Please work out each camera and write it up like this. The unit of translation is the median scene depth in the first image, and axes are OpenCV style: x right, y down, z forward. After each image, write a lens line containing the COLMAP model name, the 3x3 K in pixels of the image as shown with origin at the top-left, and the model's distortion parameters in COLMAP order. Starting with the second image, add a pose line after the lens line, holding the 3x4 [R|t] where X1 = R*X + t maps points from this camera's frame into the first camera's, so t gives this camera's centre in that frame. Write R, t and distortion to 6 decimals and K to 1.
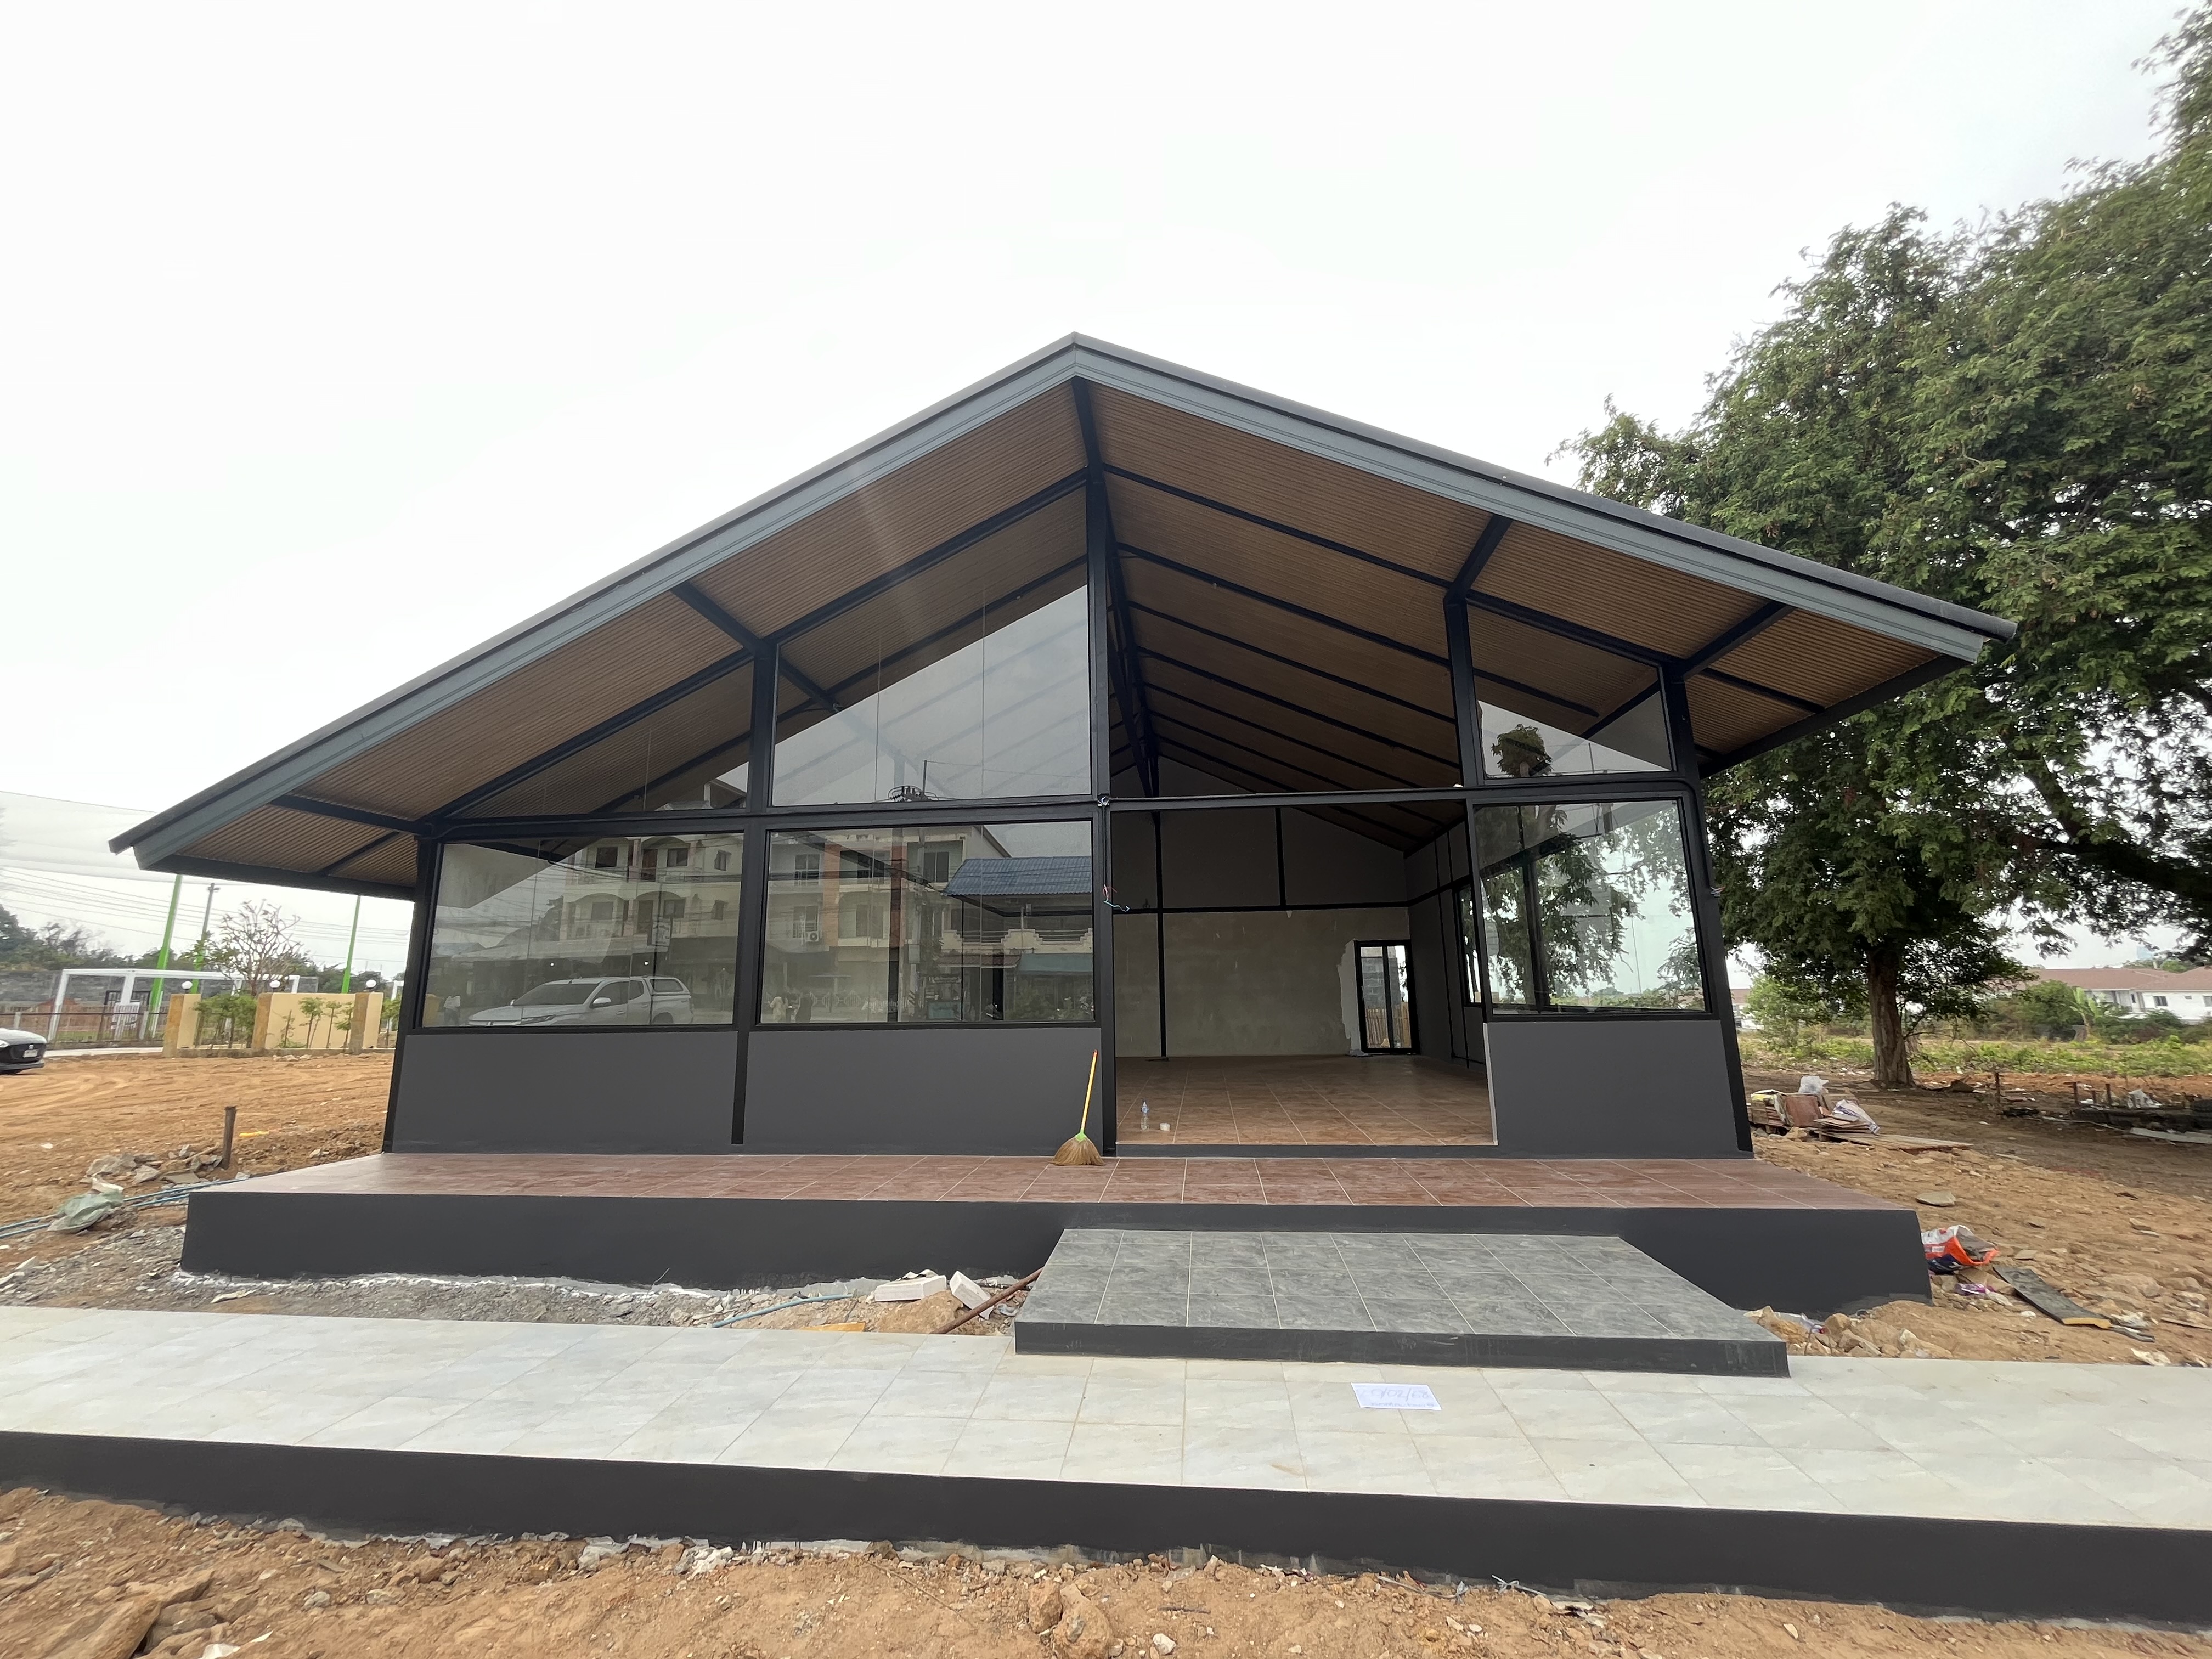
lens RADIAL K [[877.9, 0, 1088.9], [0, 877.9, 829.8], [0, 0, 1]] dist [-0.002196, -0.005548]
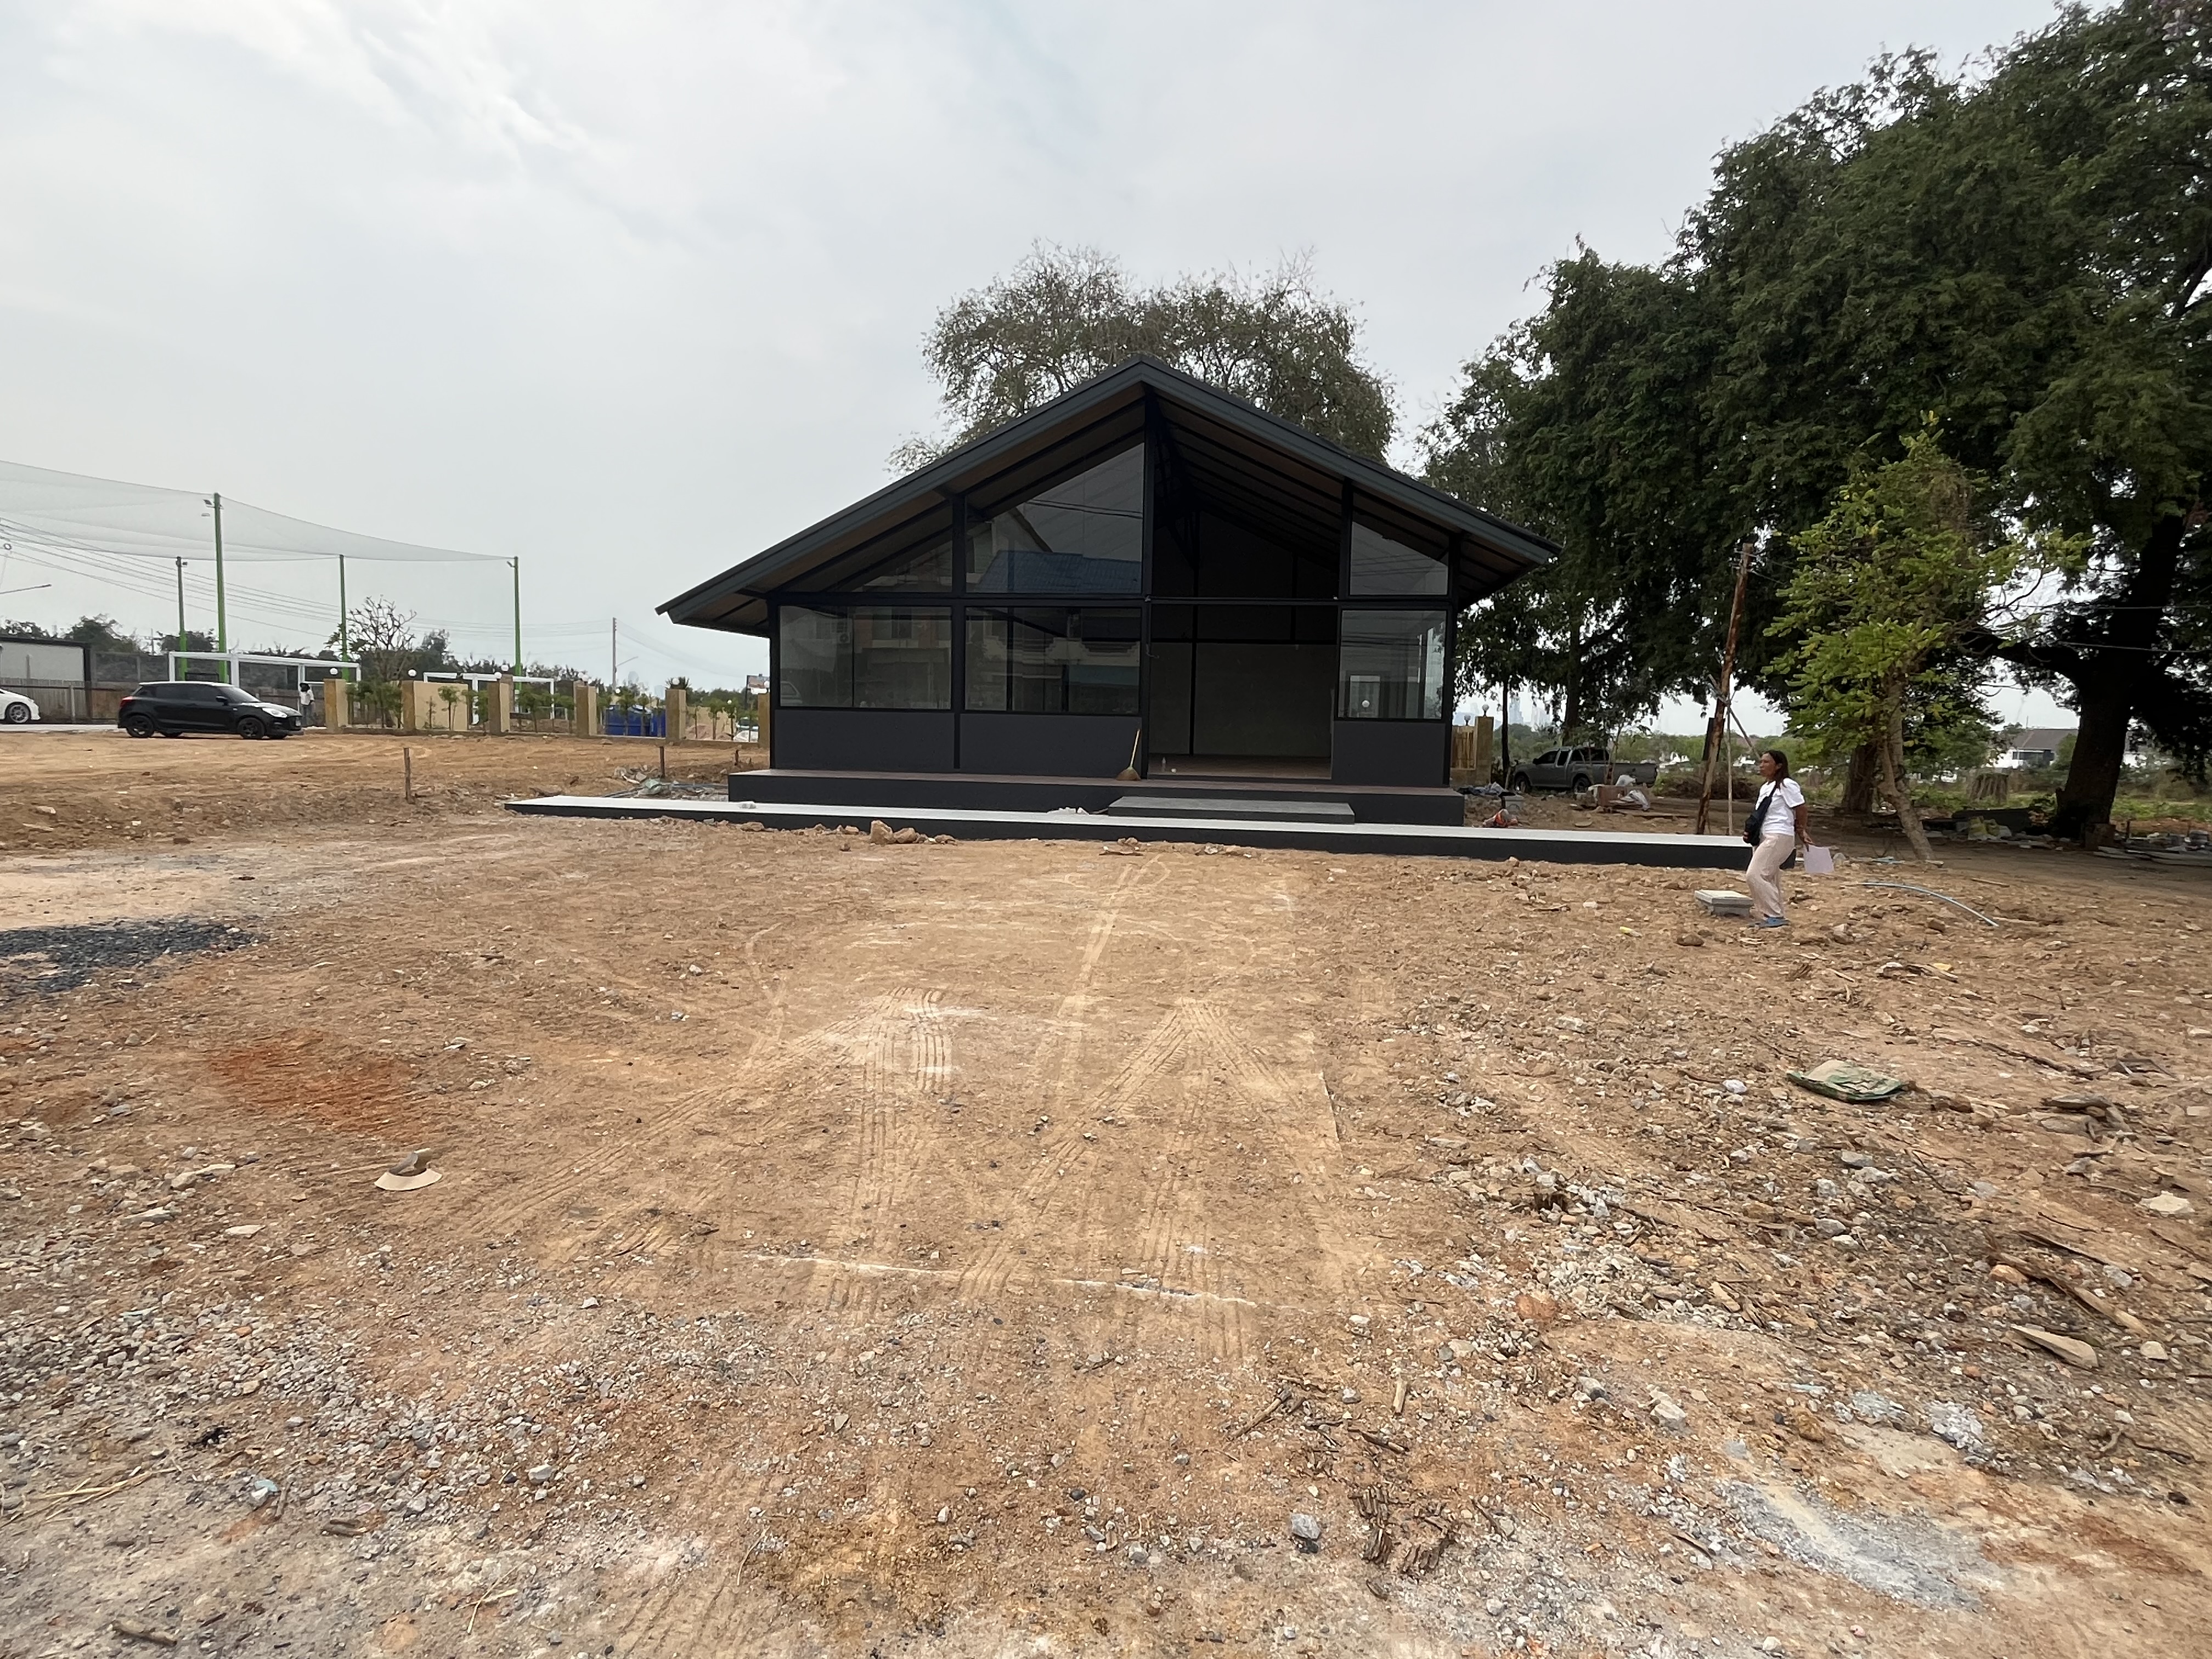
lens RADIAL K [[1157.8, 0, 1106.0], [0, 1157.8, 829.5], [0, 0, 1]] dist [-0.001455, -0.000277]
pose [[0.999147, 0.036522, -0.019272, -0.005982], [-0.029586, 0.958689, 0.282915, -0.168856], [0.028808, -0.282103, 0.958951, -0.997369]]
